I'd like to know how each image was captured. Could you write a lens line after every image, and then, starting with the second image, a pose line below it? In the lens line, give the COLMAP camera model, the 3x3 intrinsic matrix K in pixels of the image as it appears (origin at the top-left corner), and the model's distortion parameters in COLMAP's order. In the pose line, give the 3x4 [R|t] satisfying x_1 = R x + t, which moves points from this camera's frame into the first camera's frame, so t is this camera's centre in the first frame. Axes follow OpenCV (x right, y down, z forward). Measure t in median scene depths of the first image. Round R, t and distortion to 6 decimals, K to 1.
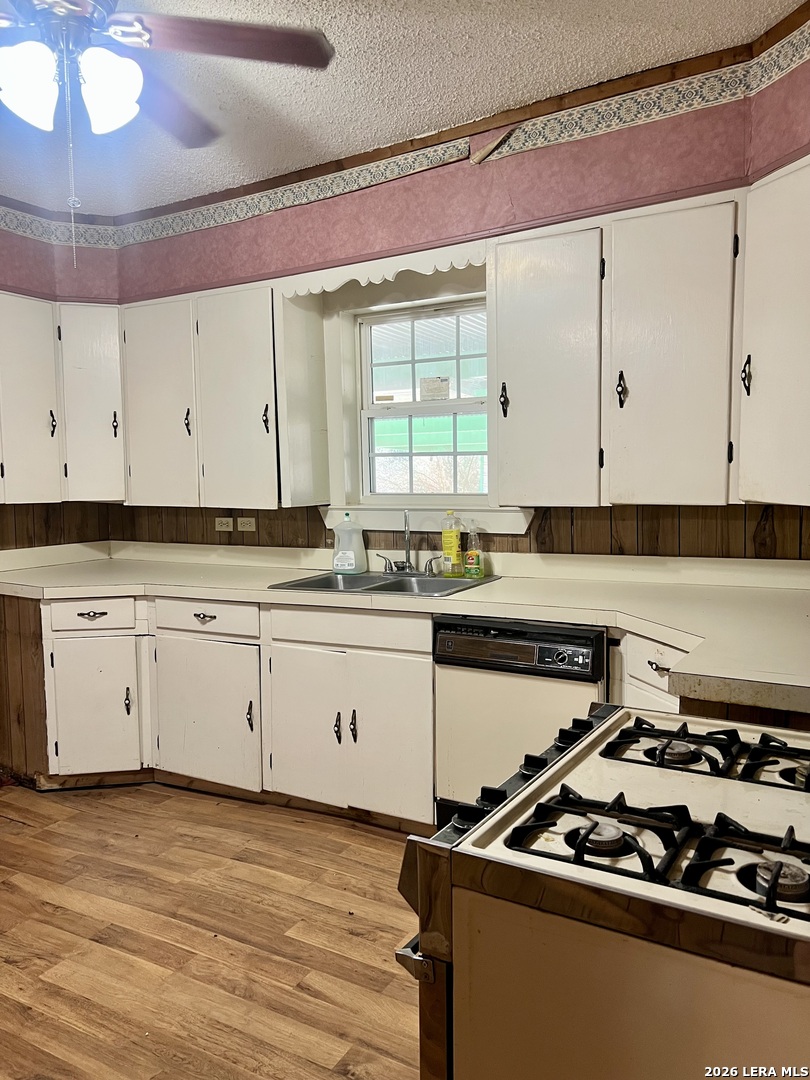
lens RADIAL K [[814.5, 0, 403.7], [0, 814.5, 543.0], [0, 0, 1]] dist [0.064308, -0.072898]
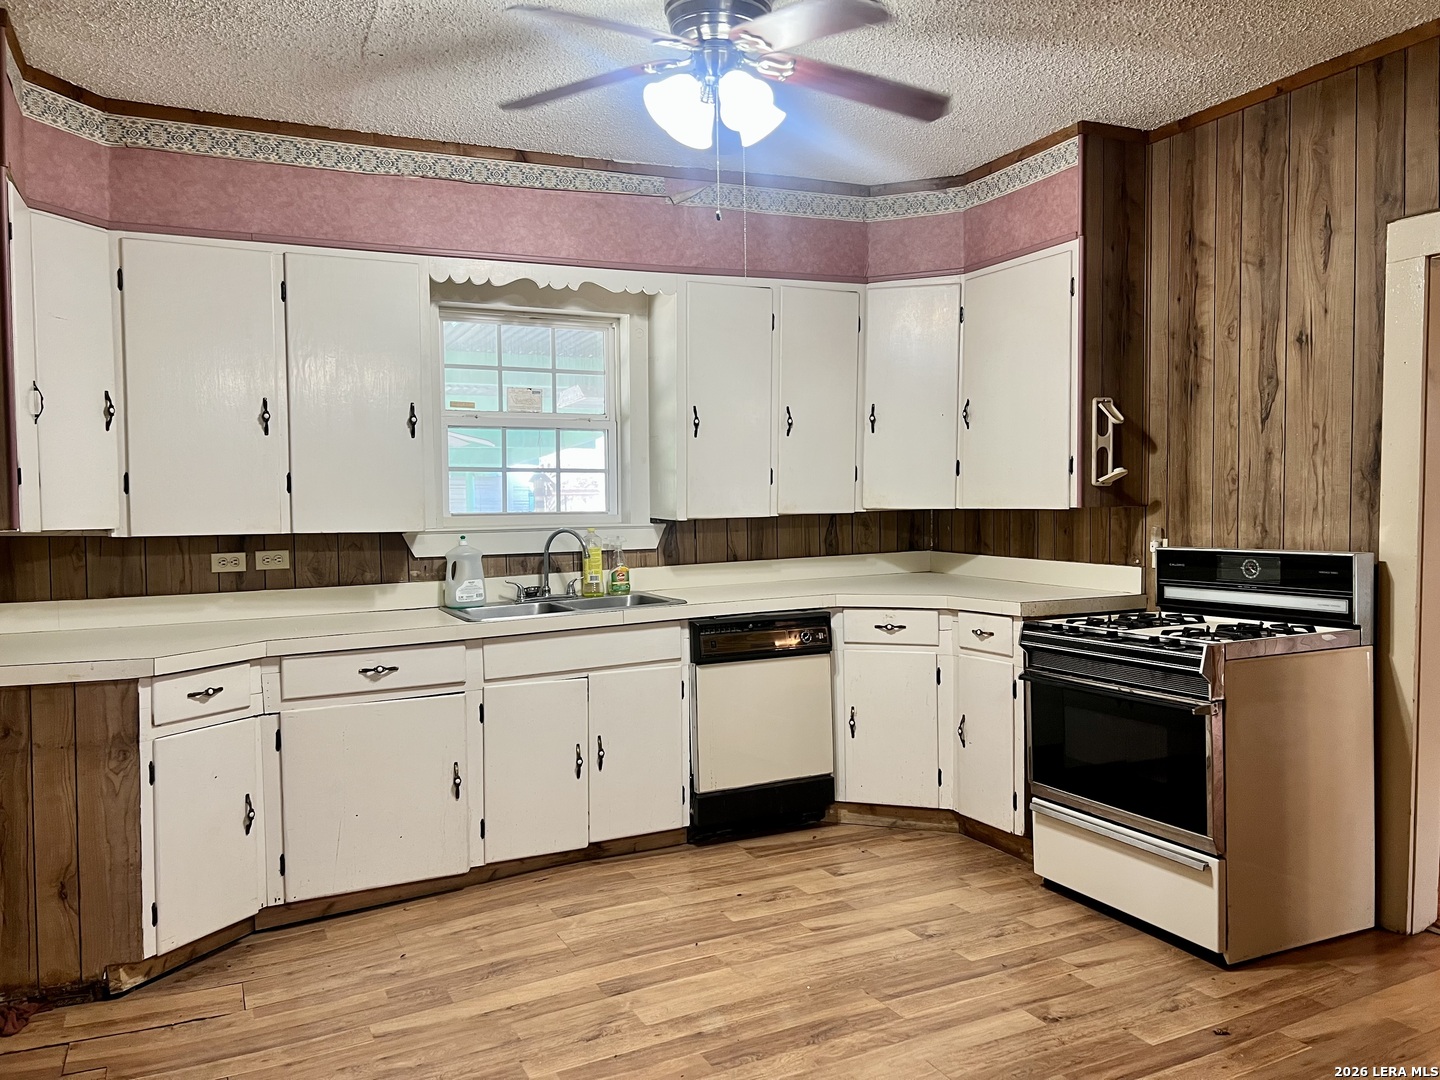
lens RADIAL K [[1086.0, 0, 738.4], [0, 1086.0, 549.2], [0, 0, 1]] dist [0.064308, -0.072898]
pose [[0.551946, -0.032043, 0.833264, -0.950873], [0.082202, 0.996485, -0.016130, 0.021149], [-0.829819, 0.077399, 0.552640, 0.143911]]
